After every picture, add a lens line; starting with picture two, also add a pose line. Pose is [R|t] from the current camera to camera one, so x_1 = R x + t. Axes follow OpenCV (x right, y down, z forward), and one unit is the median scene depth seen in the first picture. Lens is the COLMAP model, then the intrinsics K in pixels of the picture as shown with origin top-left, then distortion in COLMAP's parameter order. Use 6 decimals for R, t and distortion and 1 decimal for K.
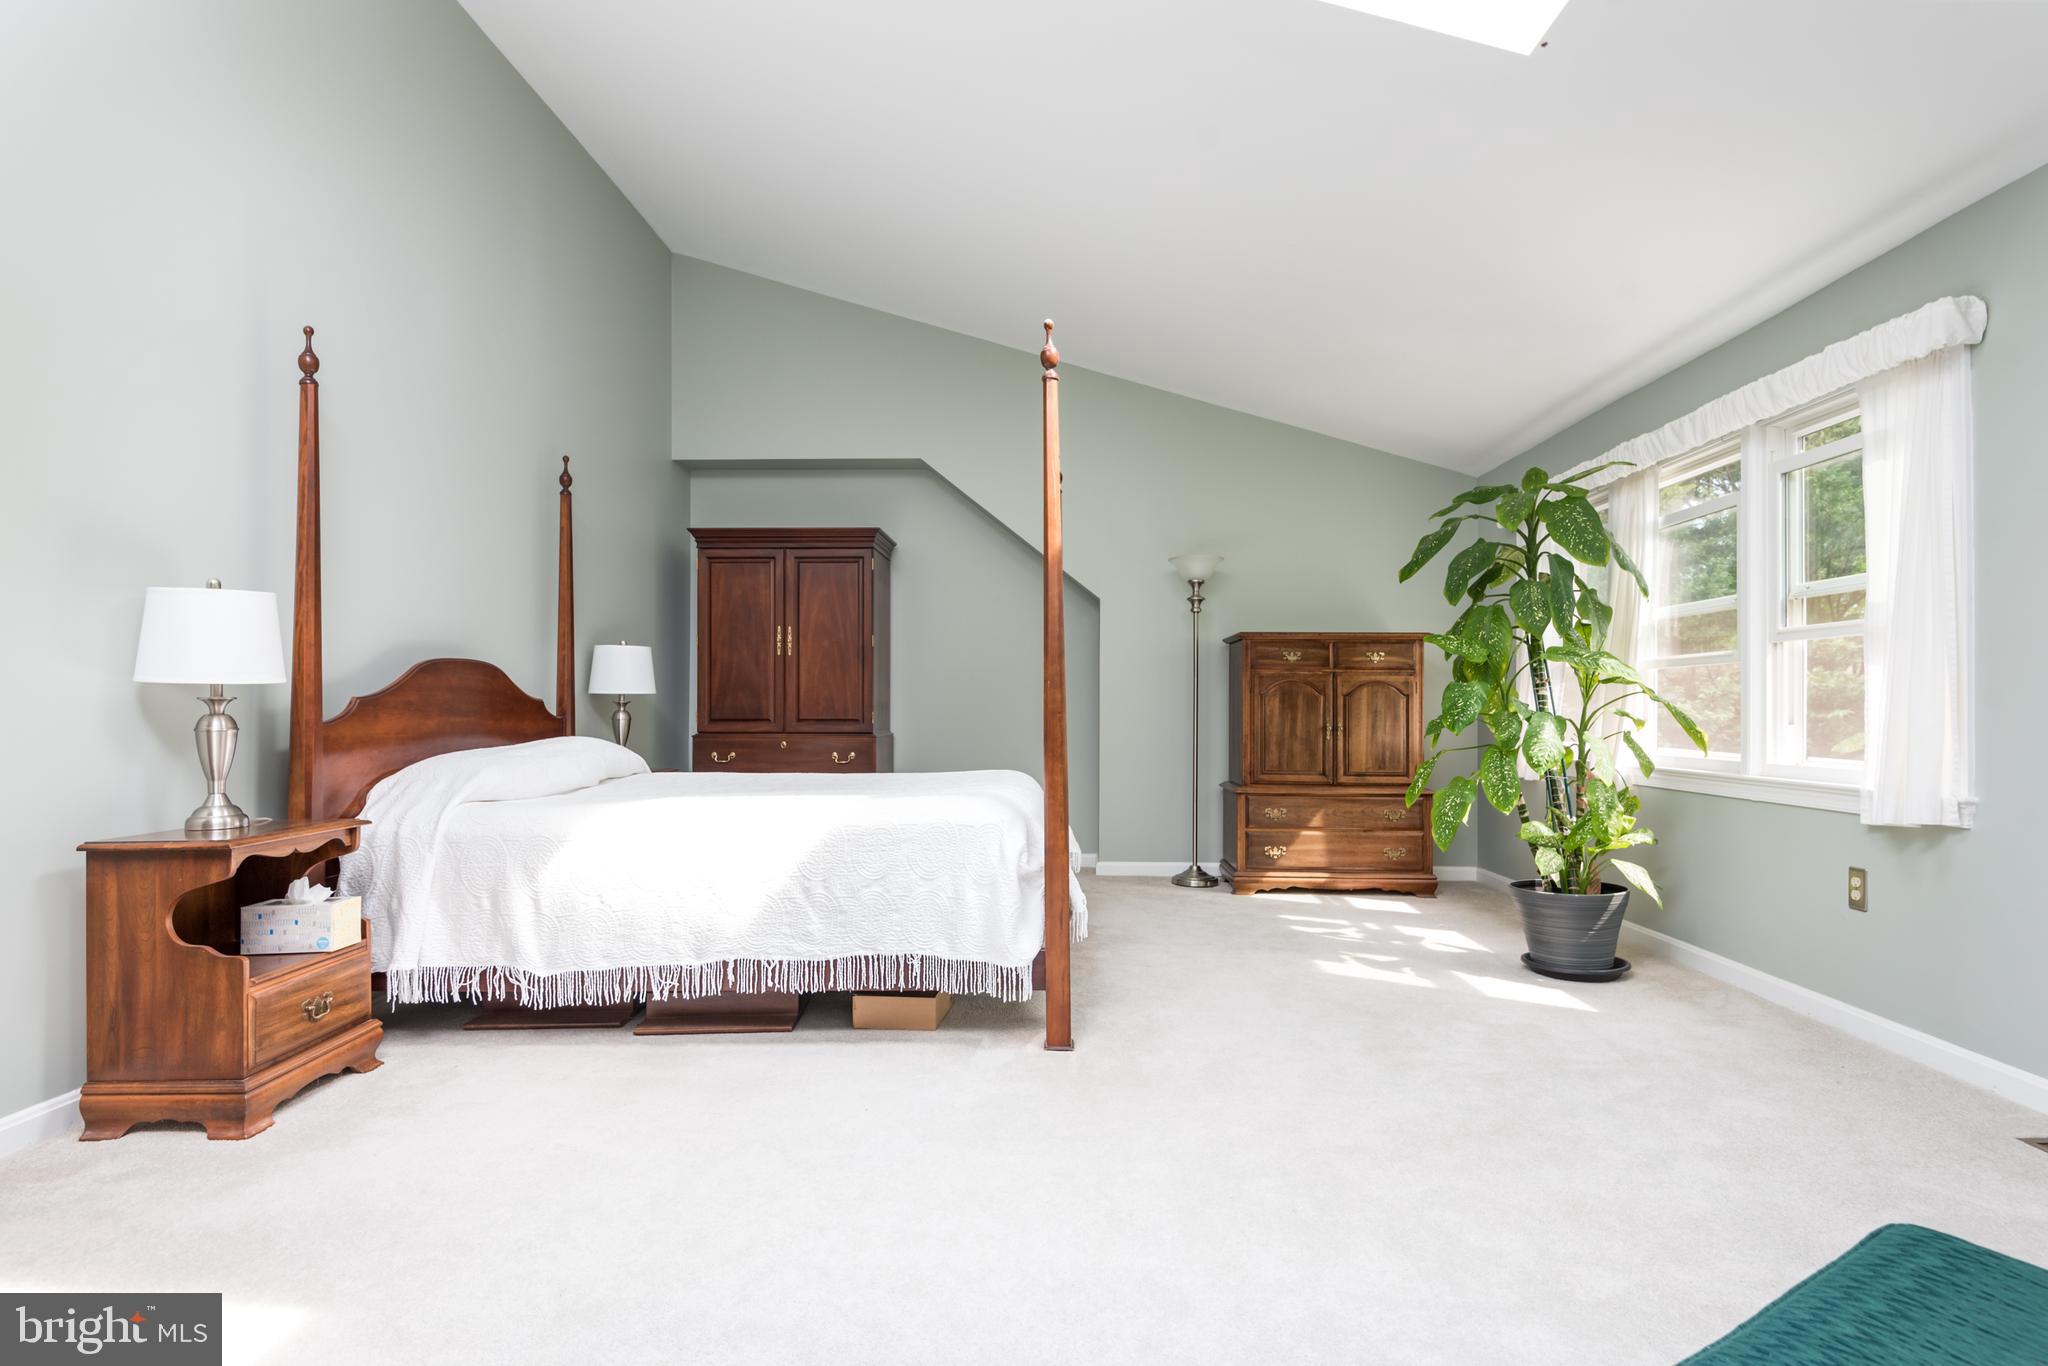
lens RADIAL K [[1074.4, 0, 1024.0], [0, 1074.4, 683.0], [0, 0, 1]] dist [0.033528, -0.001090]
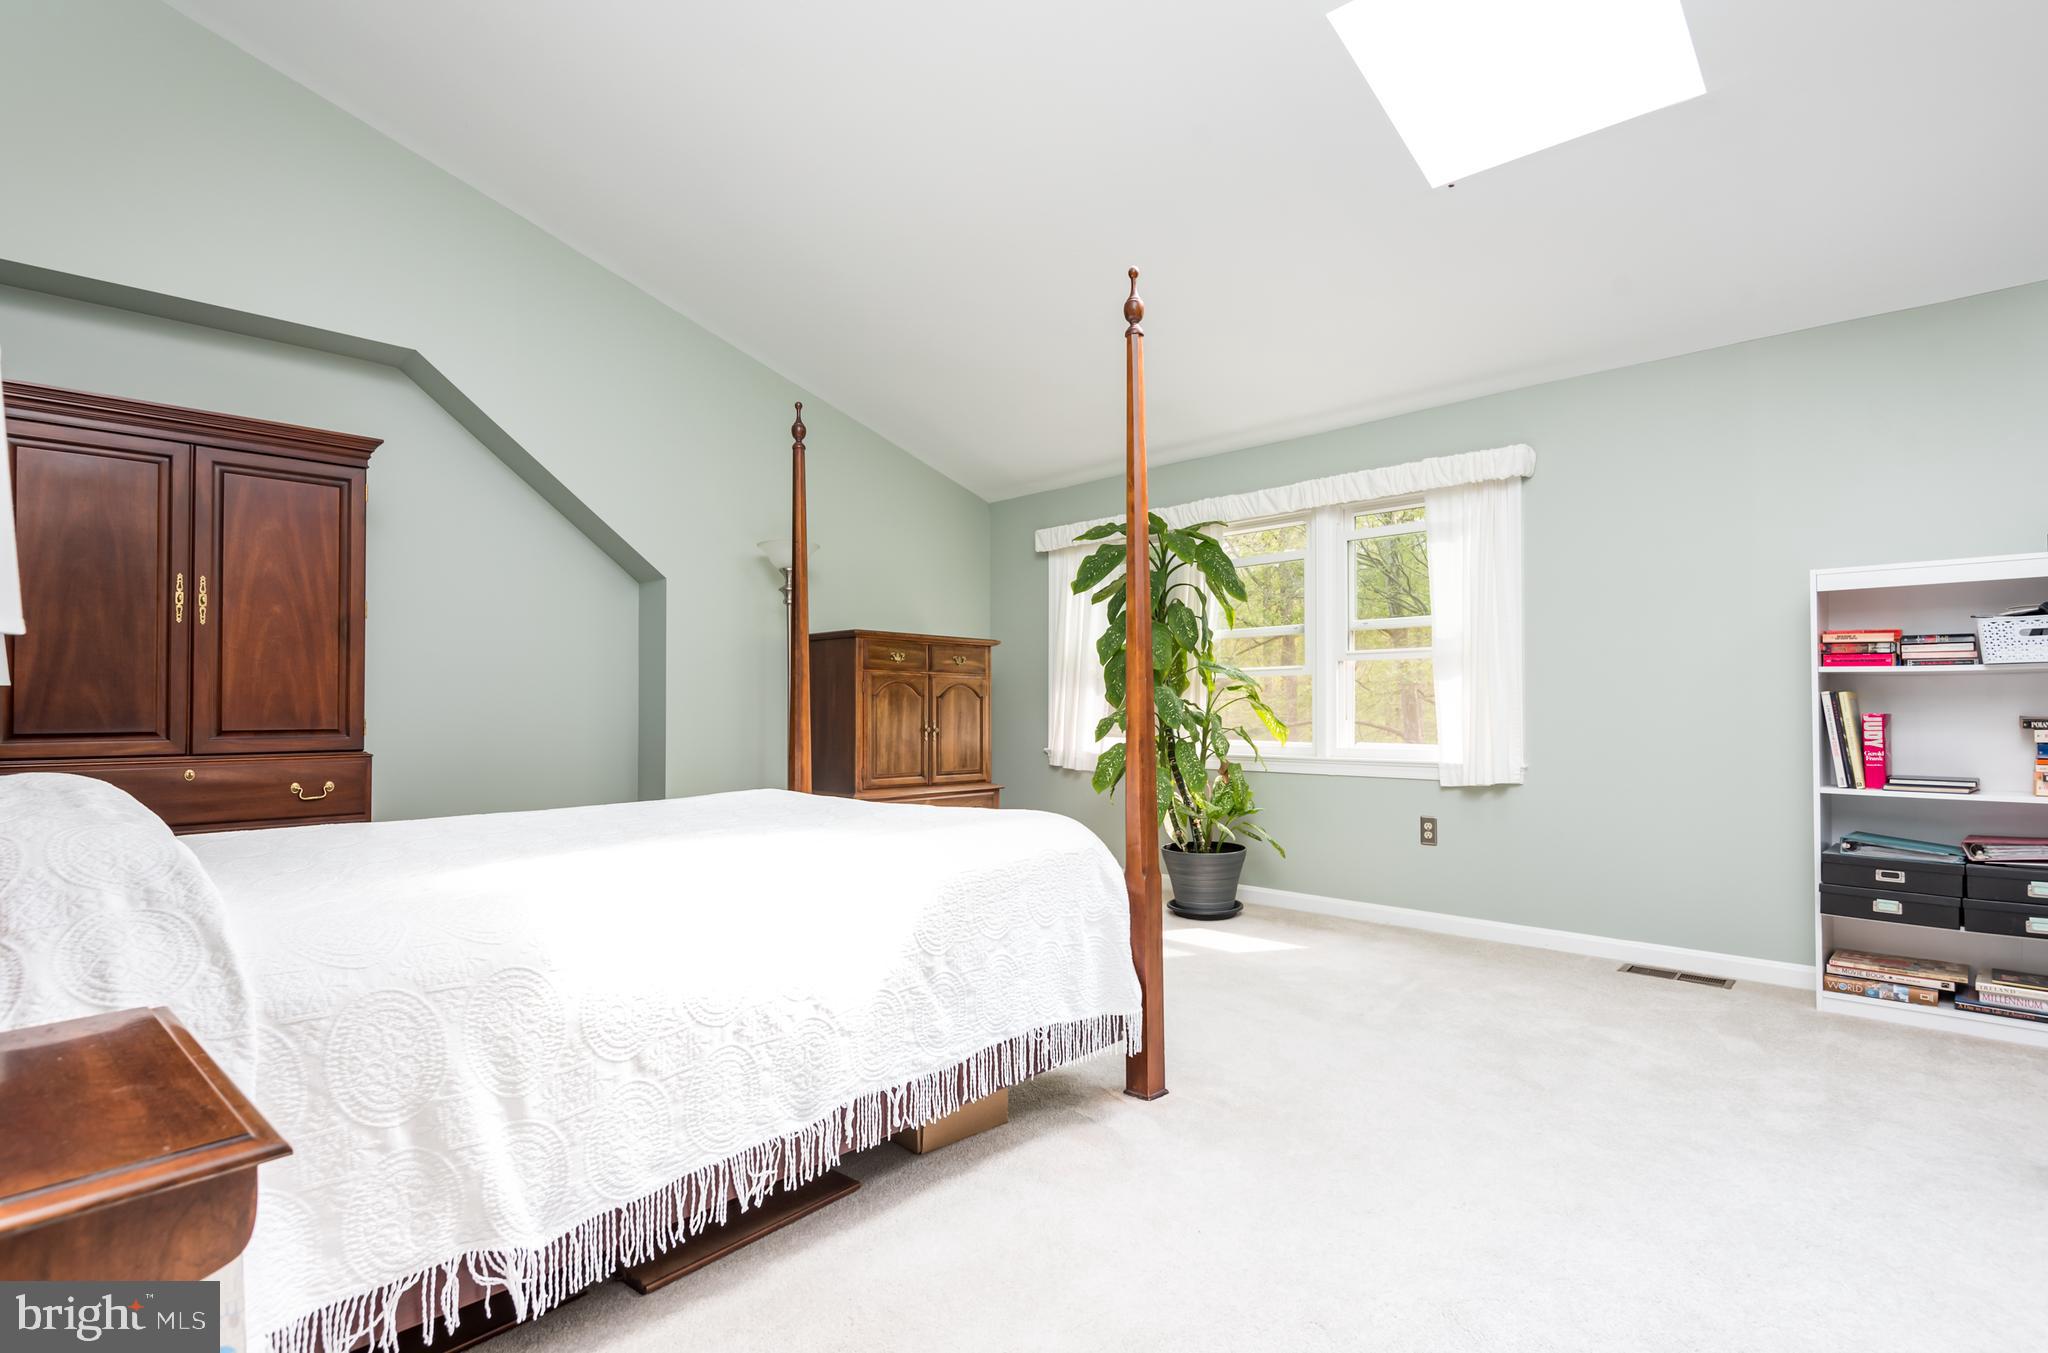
lens RADIAL K [[1025.5, 0, 1024.0], [0, 1025.5, 676.5], [0, 0, 1]] dist [0.035403, -0.000172]
pose [[0.658554, 0.021365, 0.752230, -0.595175], [-0.013718, 0.999772, -0.016386, 0.010828], [-0.752408, 0.000472, 0.658697, 0.461922]]
